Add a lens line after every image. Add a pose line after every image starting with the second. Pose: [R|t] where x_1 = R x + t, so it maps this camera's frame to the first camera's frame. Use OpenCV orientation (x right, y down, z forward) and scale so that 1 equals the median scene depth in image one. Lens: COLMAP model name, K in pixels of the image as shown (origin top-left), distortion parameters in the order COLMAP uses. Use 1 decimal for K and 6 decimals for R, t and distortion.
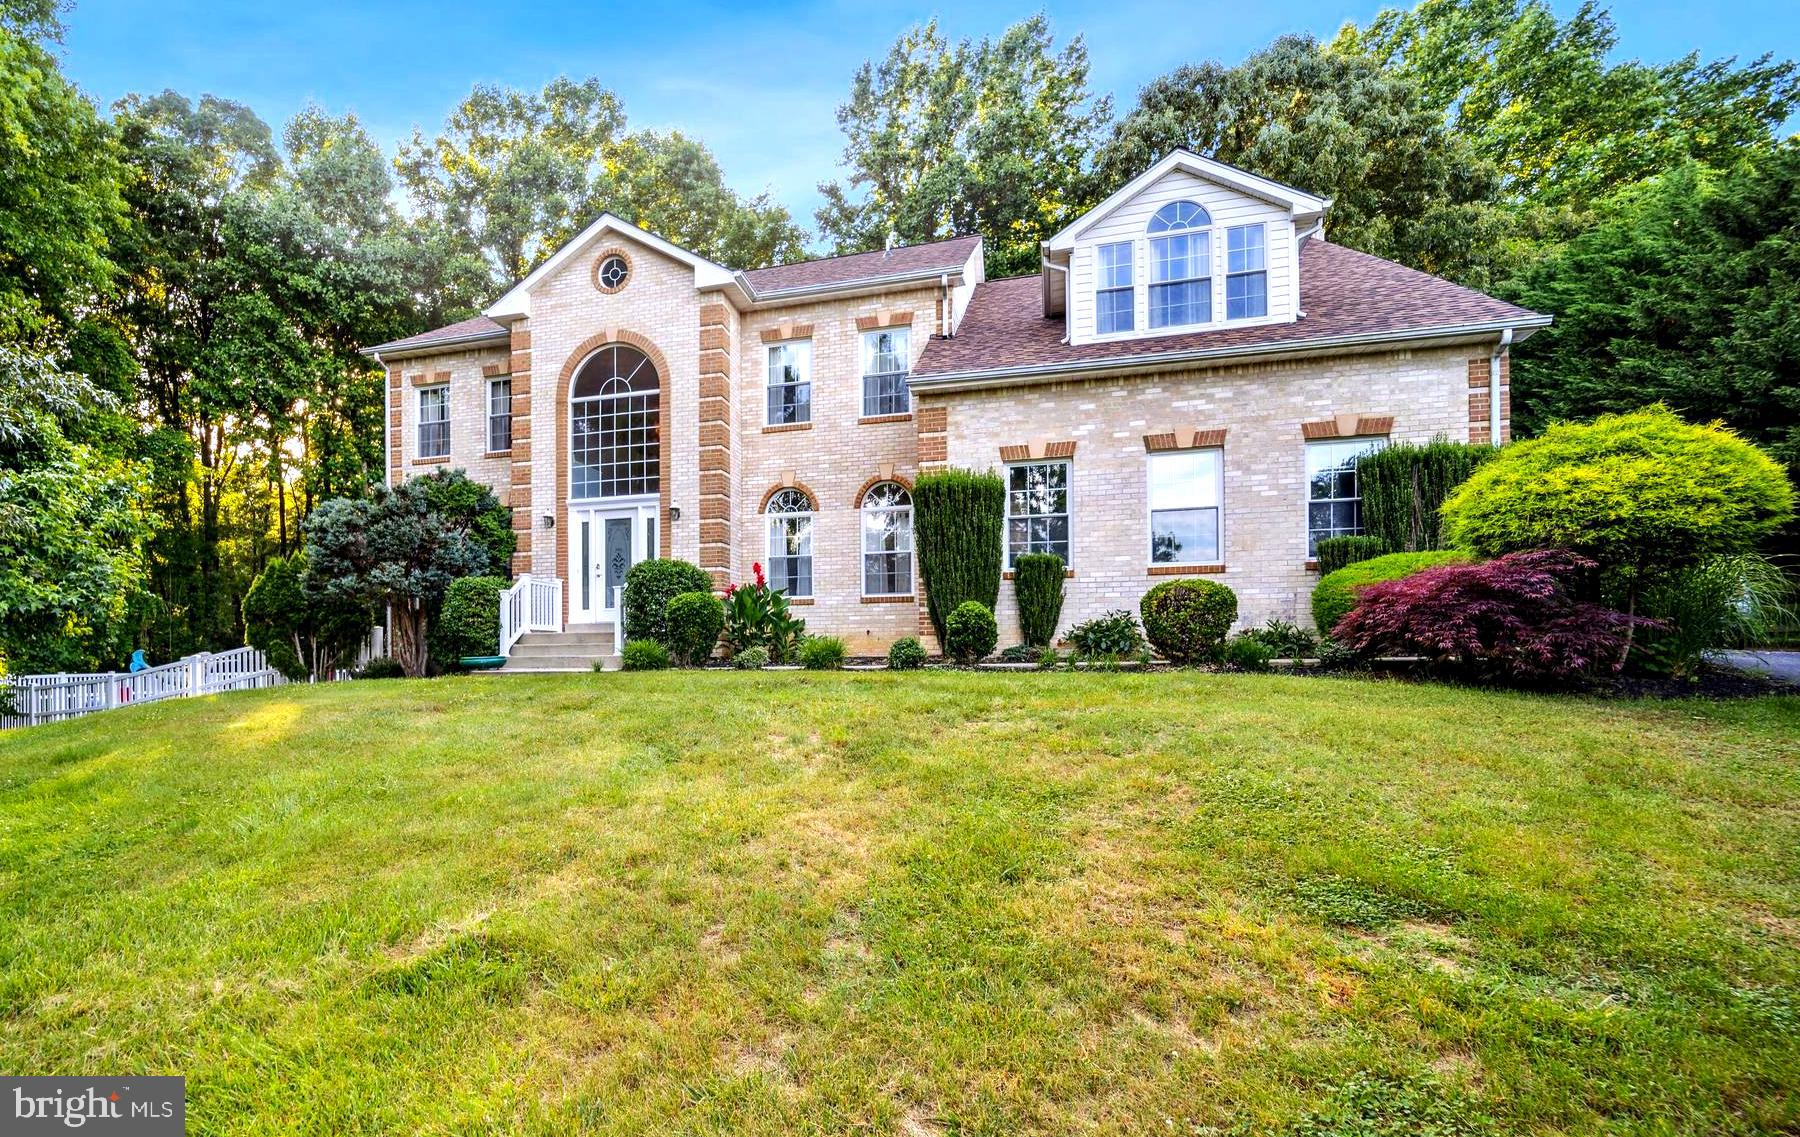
lens RADIAL K [[836.1, 0, 782.2], [0, 836.1, 664.8], [0, 0, 1]] dist [-0.014401, 0.000474]
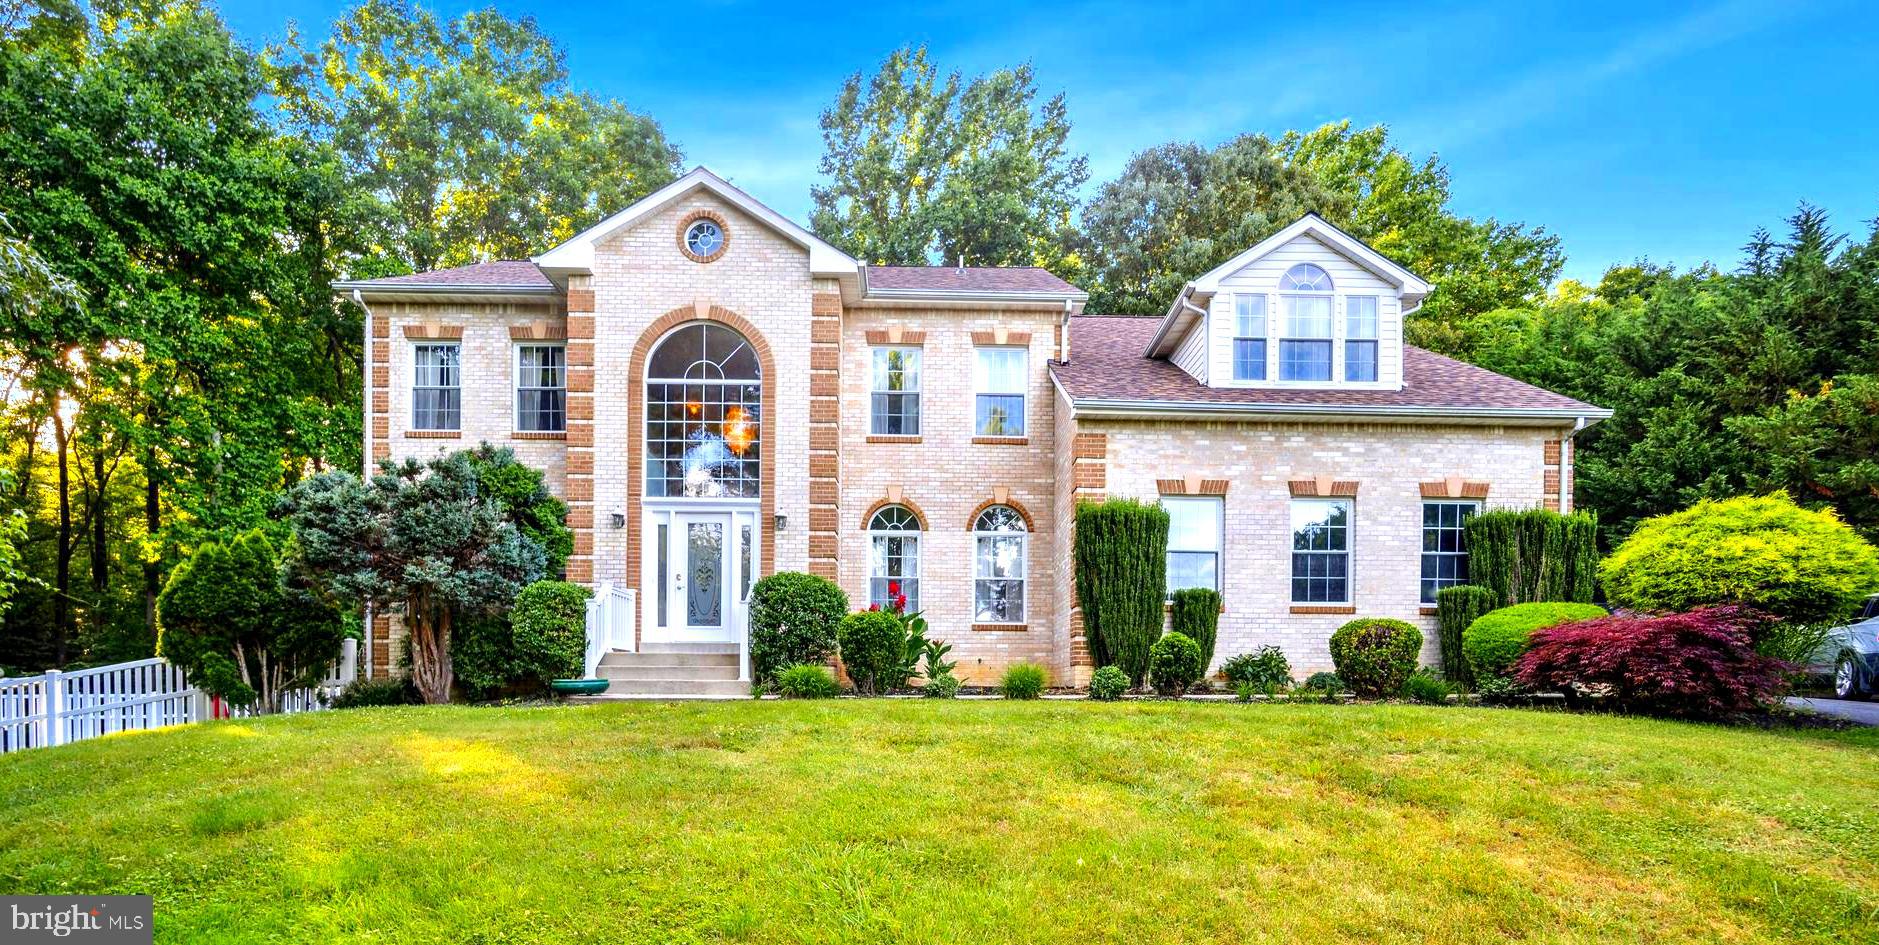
lens RADIAL K [[838.9, 0, 935.8], [0, 838.9, 704.5], [0, 0, 1]] dist [-0.011774, -0.001294]
pose [[0.951817, 0.008621, 0.306544, -0.243902], [-0.011973, 0.999887, 0.009056, 0.003132], [-0.306432, -0.012290, 0.951813, 0.096396]]
